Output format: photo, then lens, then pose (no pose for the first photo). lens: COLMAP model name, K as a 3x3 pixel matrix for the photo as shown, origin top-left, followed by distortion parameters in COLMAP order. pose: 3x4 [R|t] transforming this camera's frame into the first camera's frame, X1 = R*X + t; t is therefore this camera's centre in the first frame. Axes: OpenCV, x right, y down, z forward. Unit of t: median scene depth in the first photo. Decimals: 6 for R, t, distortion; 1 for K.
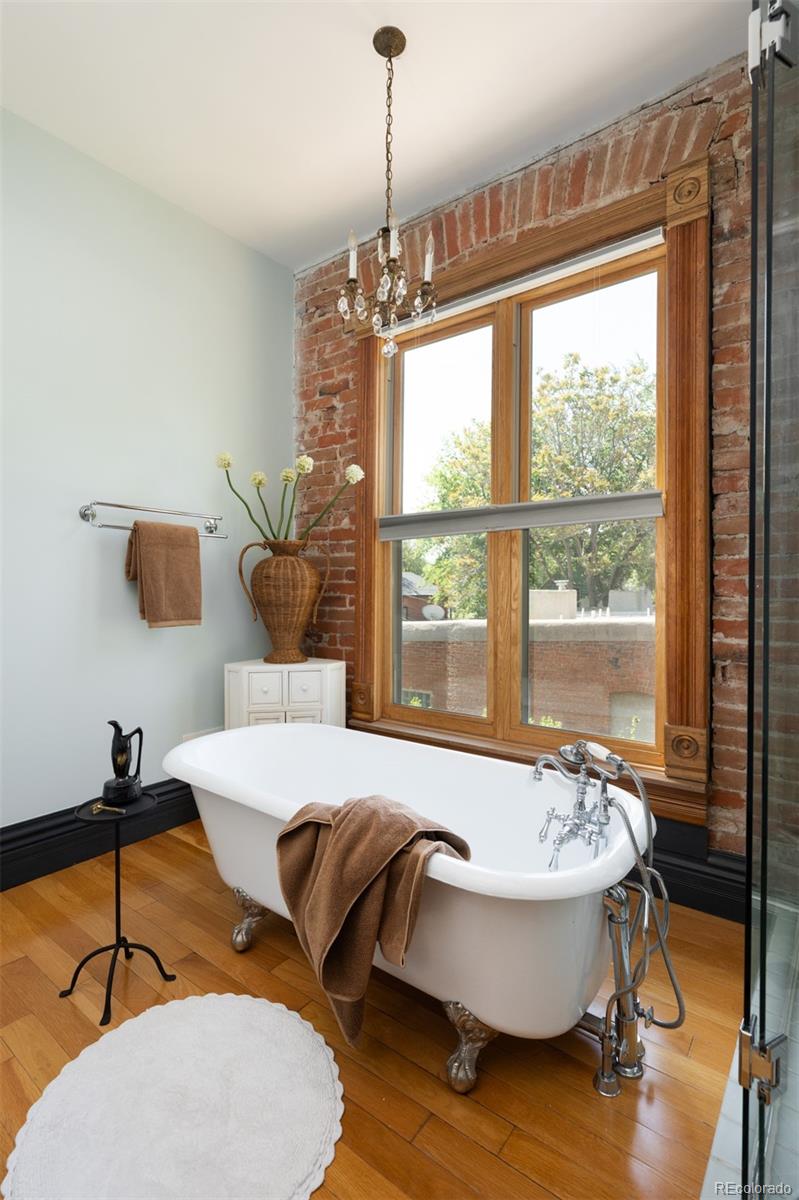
lens RADIAL K [[569.1, 0, 423.7], [0, 569.1, 587.3], [0, 0, 1]] dist [-0.004772, 0.000113]
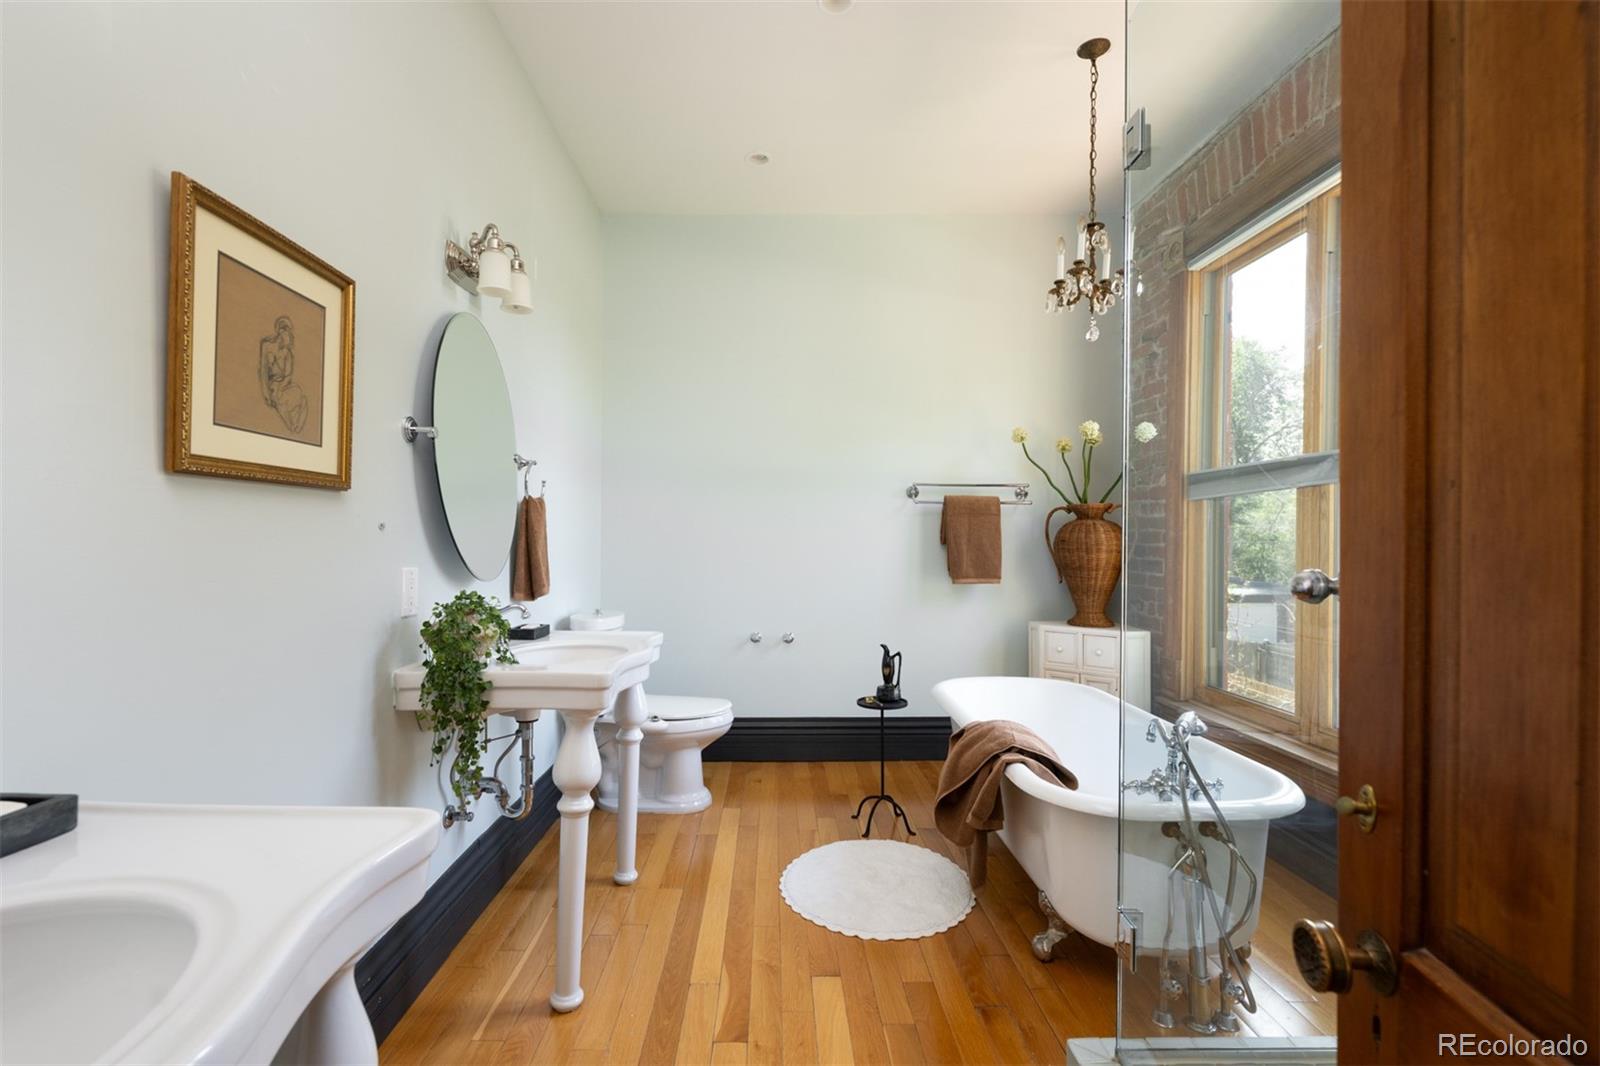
lens RADIAL K [[687.0, 0, 800.0], [0, 687.0, 539.7], [0, 0, 1]] dist [-0.004803, 0.001028]
pose [[0.639638, 0.002246, -0.768673, 0.396608], [-0.002634, 0.999996, 0.000731, -0.020357], [0.768672, 0.001557, 0.639642, -0.173353]]
